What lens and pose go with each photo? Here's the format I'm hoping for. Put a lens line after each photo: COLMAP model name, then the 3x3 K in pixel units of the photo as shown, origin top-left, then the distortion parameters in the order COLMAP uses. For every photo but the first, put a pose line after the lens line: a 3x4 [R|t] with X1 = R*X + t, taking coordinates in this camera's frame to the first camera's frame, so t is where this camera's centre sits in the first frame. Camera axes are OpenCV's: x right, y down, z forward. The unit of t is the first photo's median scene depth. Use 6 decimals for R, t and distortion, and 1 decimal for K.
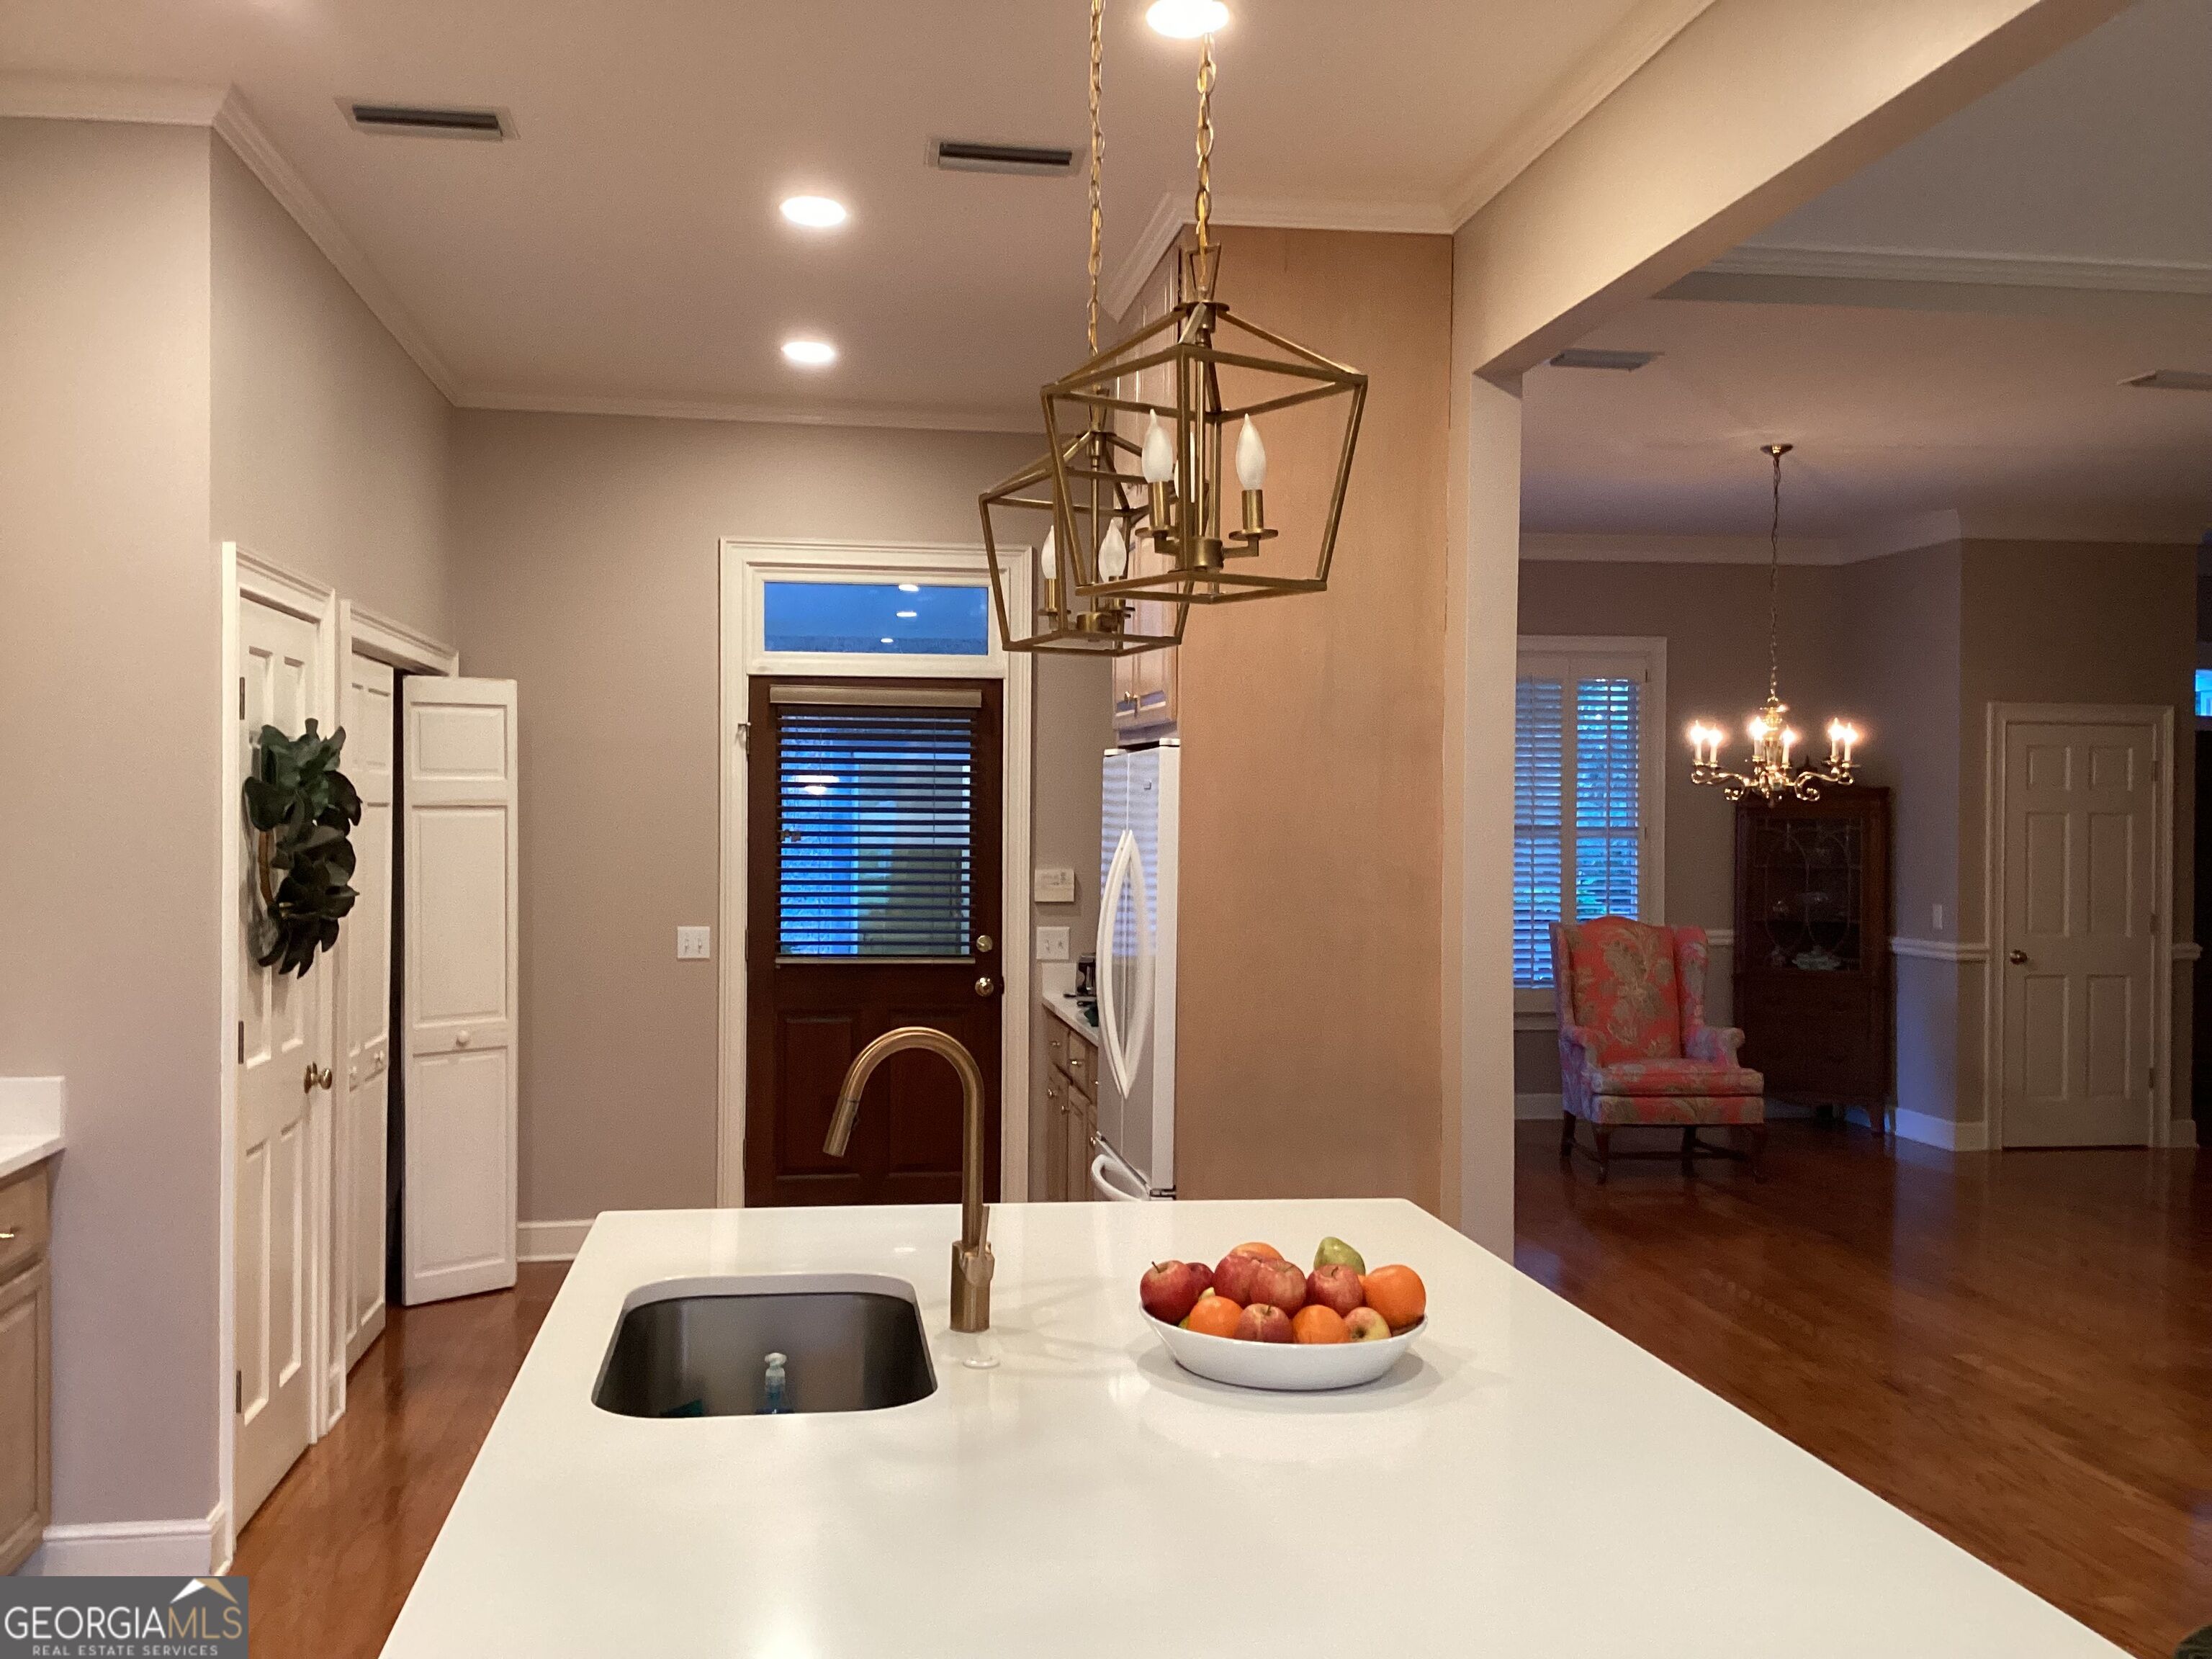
lens RADIAL K [[2005.0, 0, 1106.0], [0, 2005.0, 829.5], [0, 0, 1]] dist [0.113599, -0.240087]
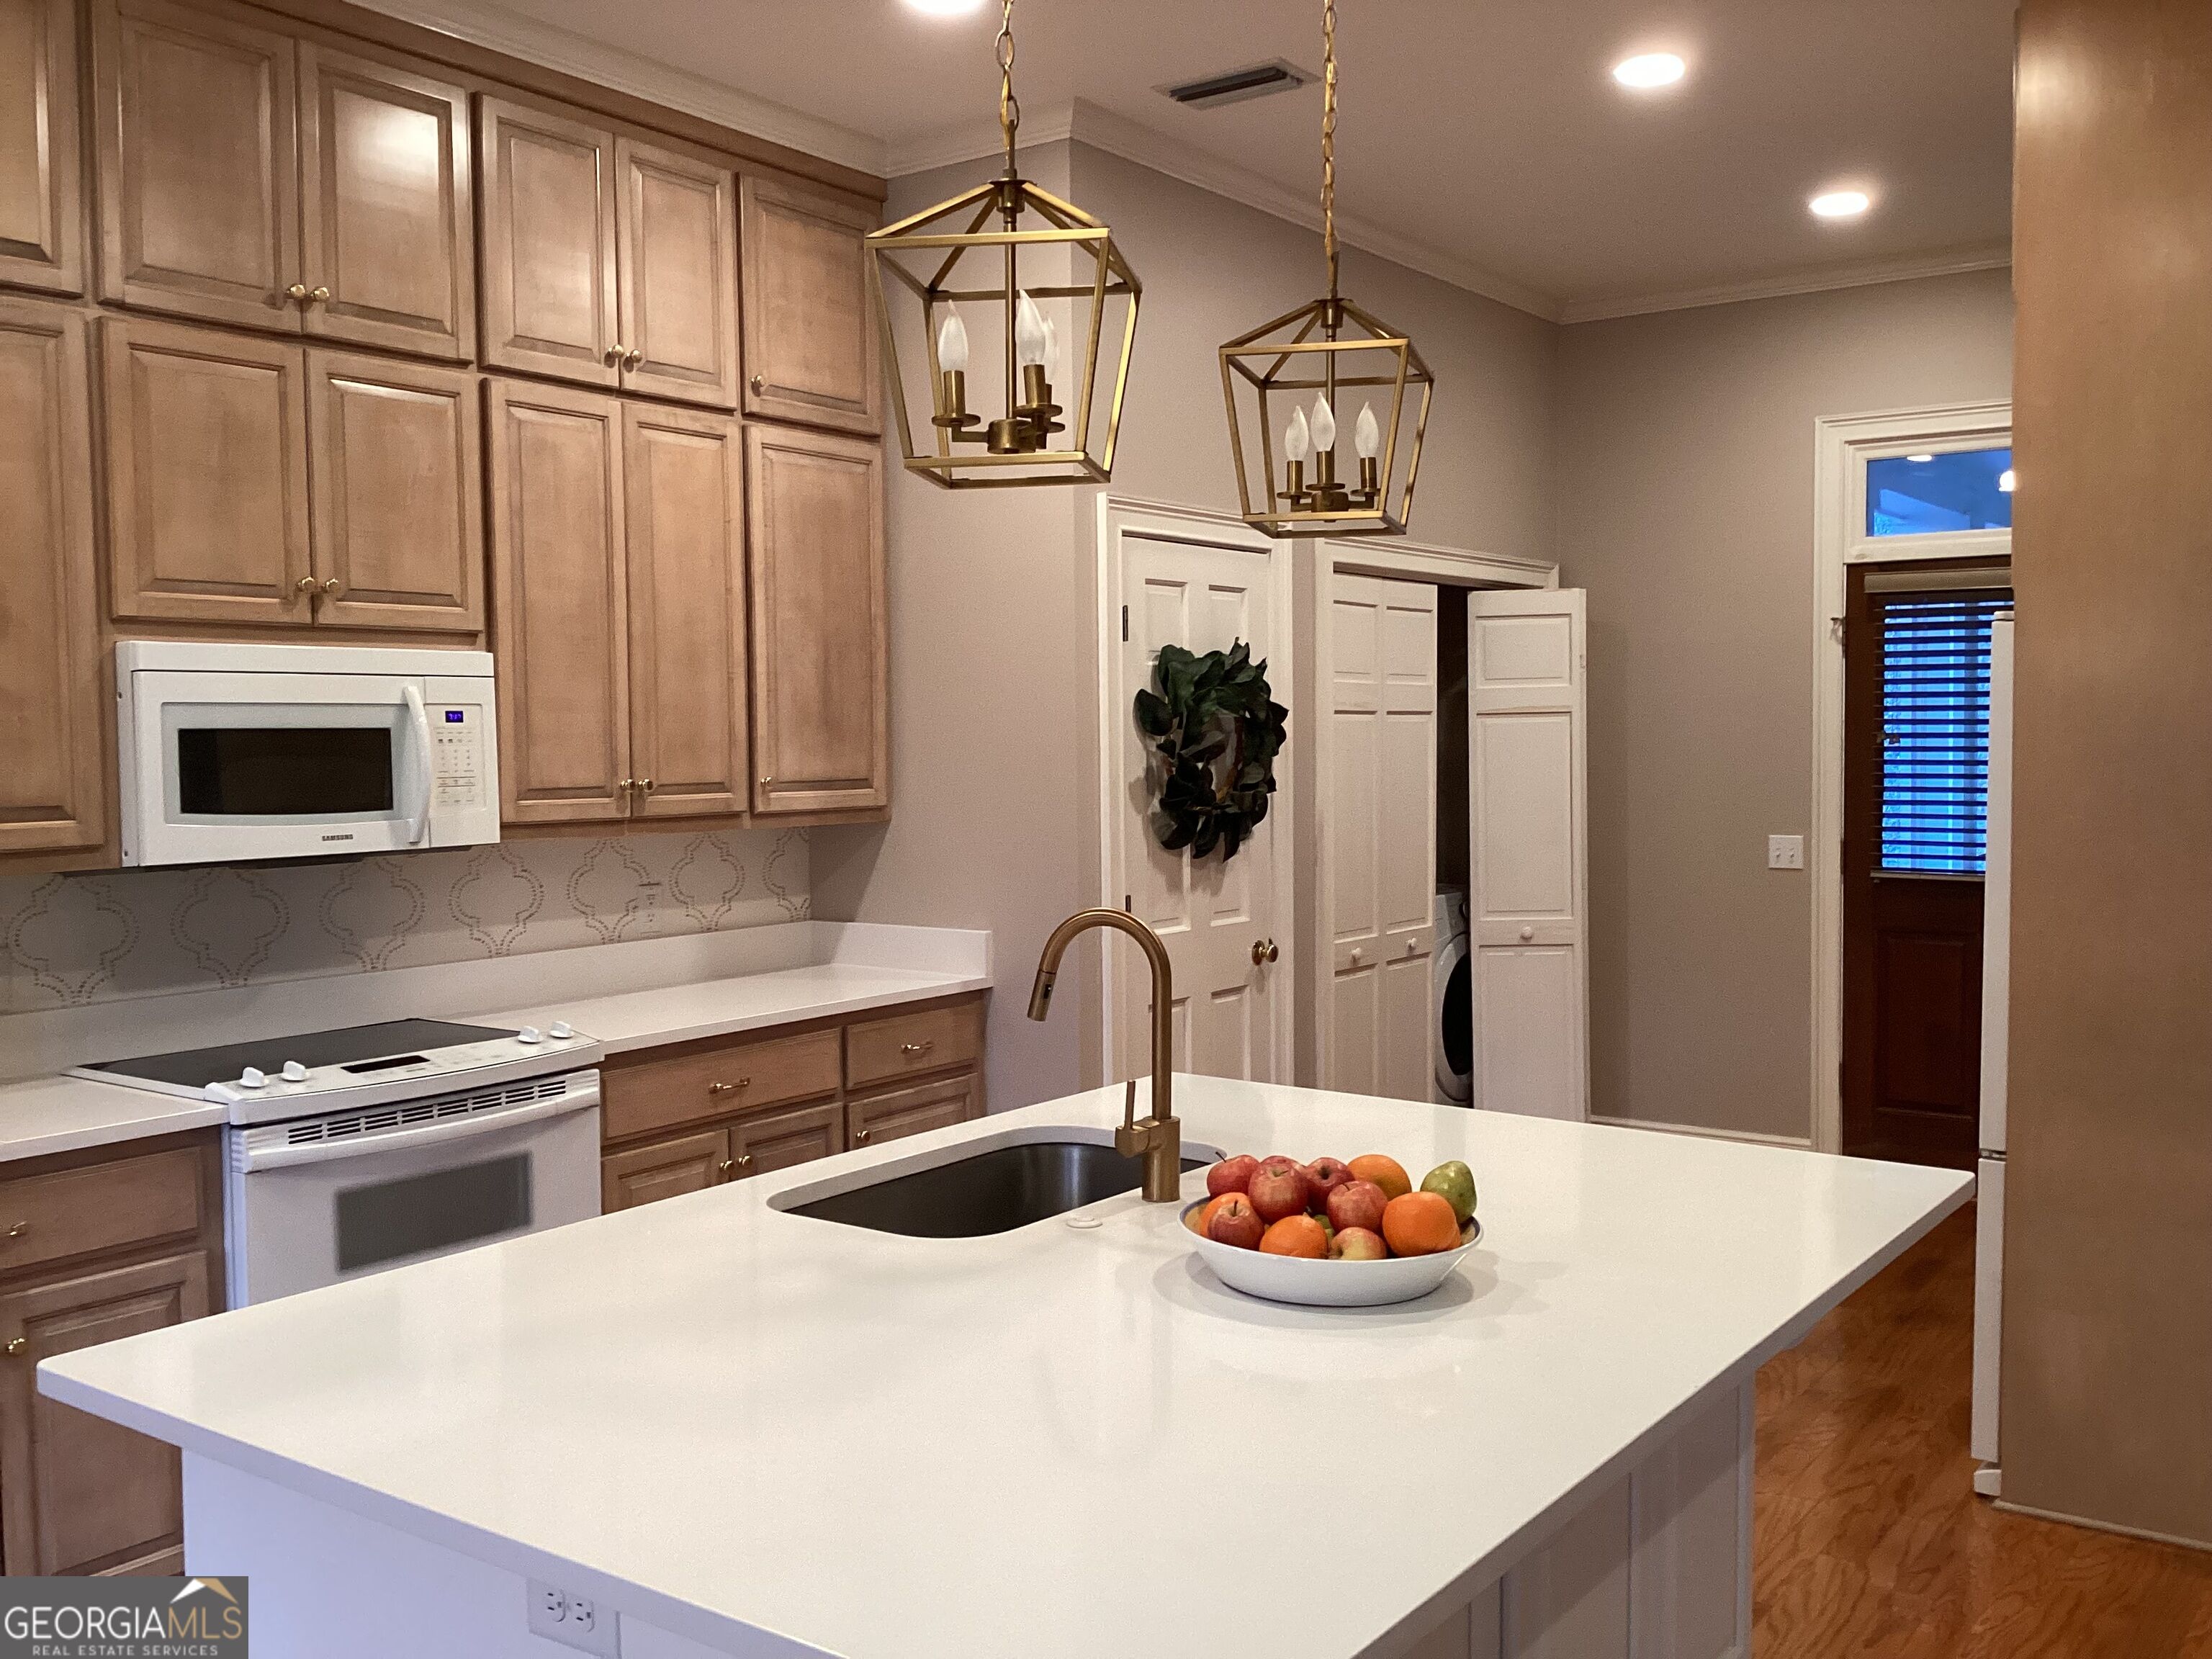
lens RADIAL K [[2004.8, 0, 1106.0], [0, 2004.8, 829.5], [0, 0, 1]] dist [0.096464, 0.002280]
pose [[0.712877, 0.022325, -0.700934, 0.255880], [0.007070, 0.999214, 0.039016, 0.006528], [0.701254, -0.032769, 0.712158, 0.099470]]
